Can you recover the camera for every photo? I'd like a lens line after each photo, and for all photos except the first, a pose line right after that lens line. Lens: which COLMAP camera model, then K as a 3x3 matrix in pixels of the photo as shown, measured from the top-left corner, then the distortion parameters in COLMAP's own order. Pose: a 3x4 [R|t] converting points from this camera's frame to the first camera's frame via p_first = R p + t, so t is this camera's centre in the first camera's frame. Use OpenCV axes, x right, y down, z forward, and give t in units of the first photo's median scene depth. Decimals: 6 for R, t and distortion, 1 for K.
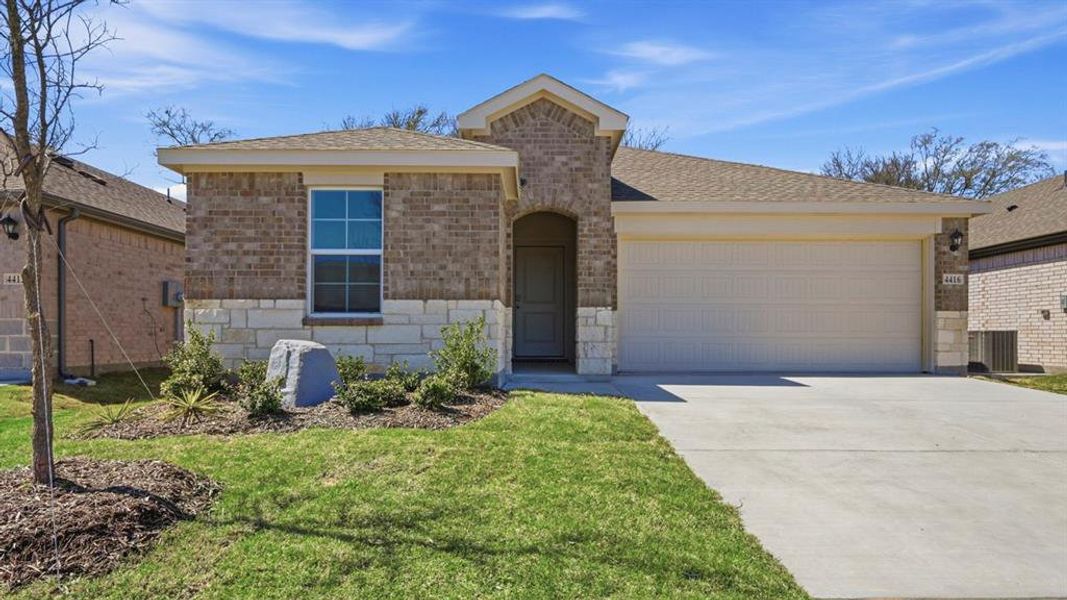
lens RADIAL K [[561.2, 0, 535.6], [0, 561.2, 352.4], [0, 0, 1]] dist [-0.001618, -0.000286]
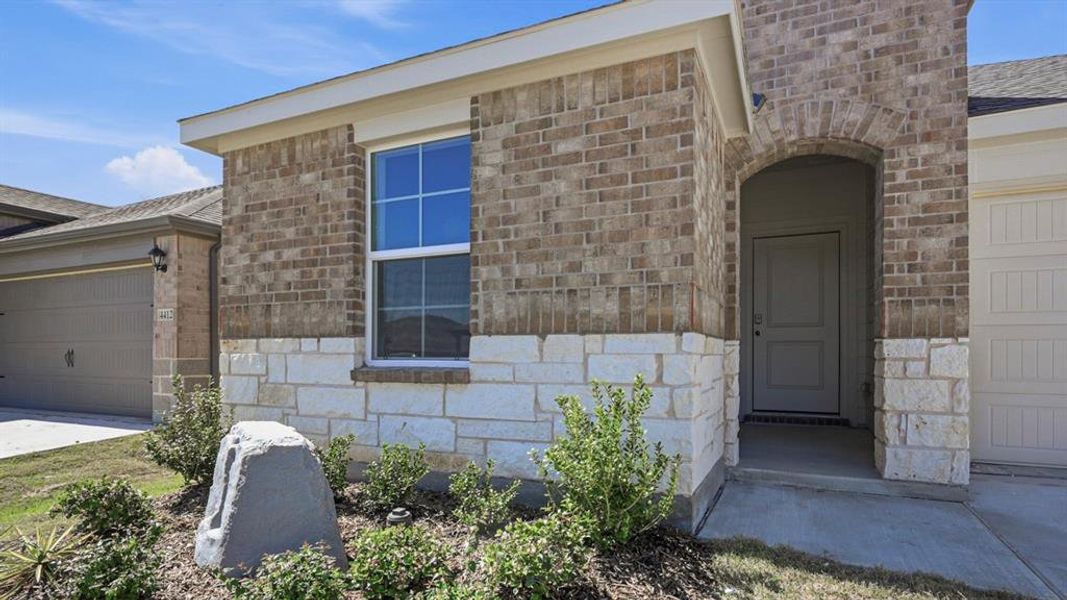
lens RADIAL K [[561.2, 0, 535.6], [0, 561.2, 352.4], [0, 0, 1]] dist [-0.001618, -0.000286]
pose [[0.910198, -0.002515, -0.414165, 0.004855], [-0.011090, 0.999475, -0.030442, -0.062382], [0.414024, 0.032302, 0.909693, 0.542387]]
